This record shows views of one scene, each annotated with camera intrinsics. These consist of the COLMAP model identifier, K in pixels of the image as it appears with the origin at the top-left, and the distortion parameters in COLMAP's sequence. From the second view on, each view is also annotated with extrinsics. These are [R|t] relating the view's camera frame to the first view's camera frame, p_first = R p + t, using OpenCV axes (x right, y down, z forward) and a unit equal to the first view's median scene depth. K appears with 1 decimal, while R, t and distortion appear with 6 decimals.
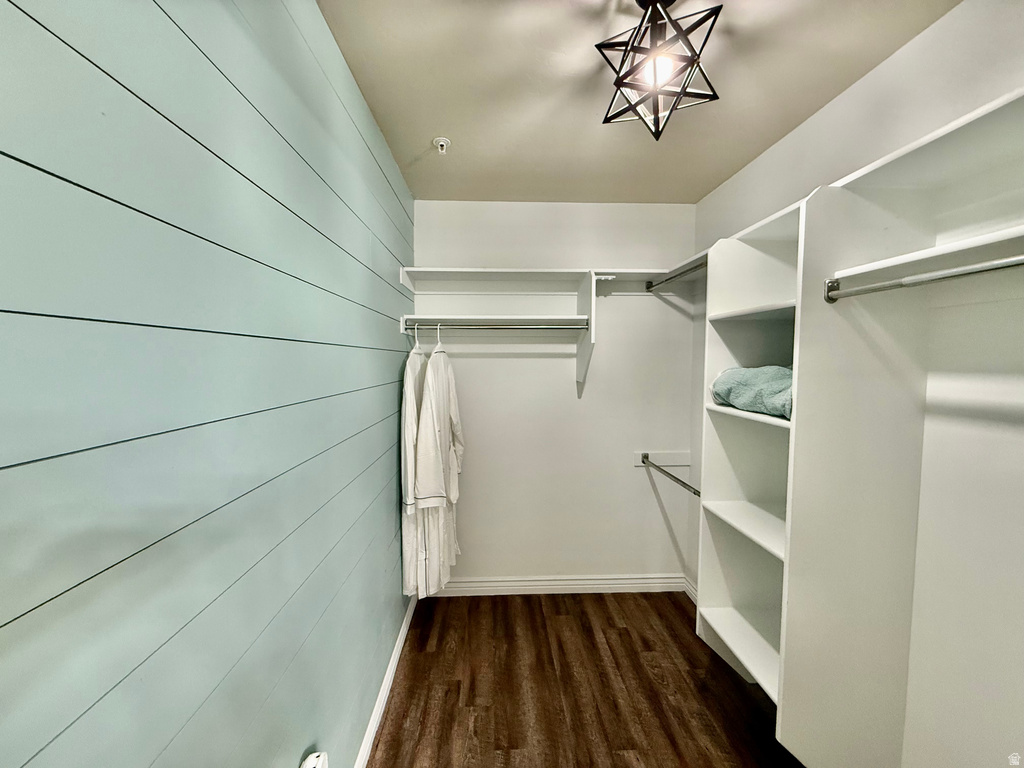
lens RADIAL K [[407.7, 0, 511.0], [0, 407.7, 385.5], [0, 0, 1]] dist [-0.002967, 0.001066]
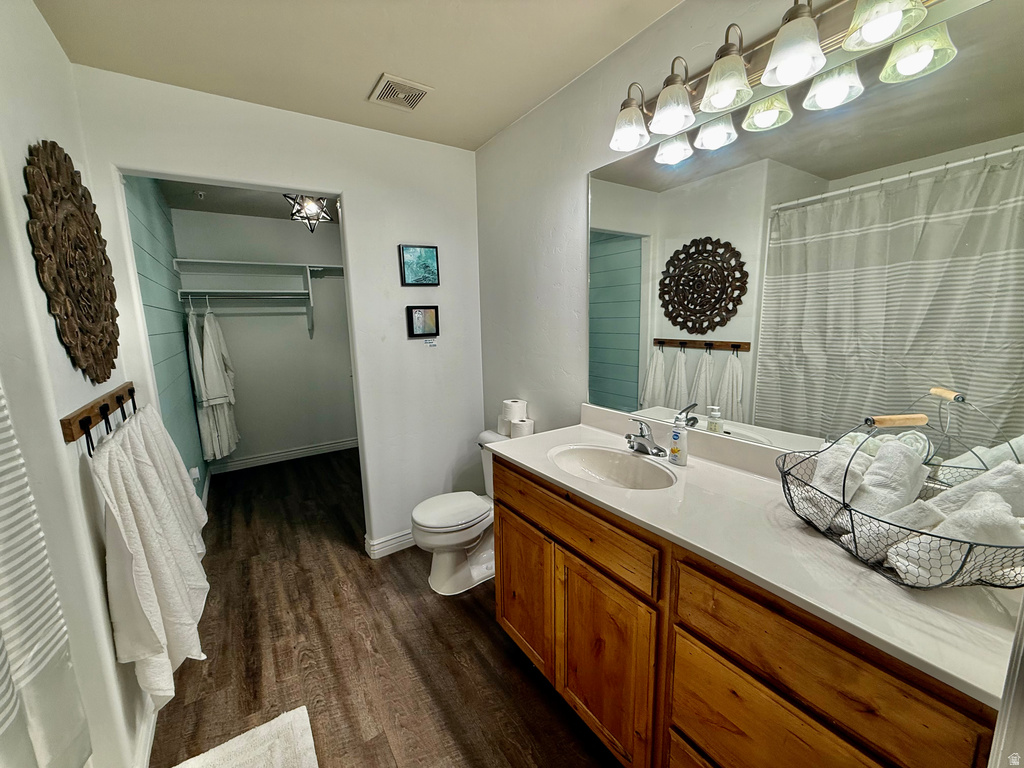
lens RADIAL K [[407.7, 0, 511.6], [0, 407.7, 384.7], [0, 0, 1]] dist [-0.002967, 0.001066]
pose [[0.855304, -0.107262, 0.506902, 0.000873], [0.059871, 0.992244, 0.108940, 0.098628], [-0.514655, -0.062828, 0.855092, -1.038662]]
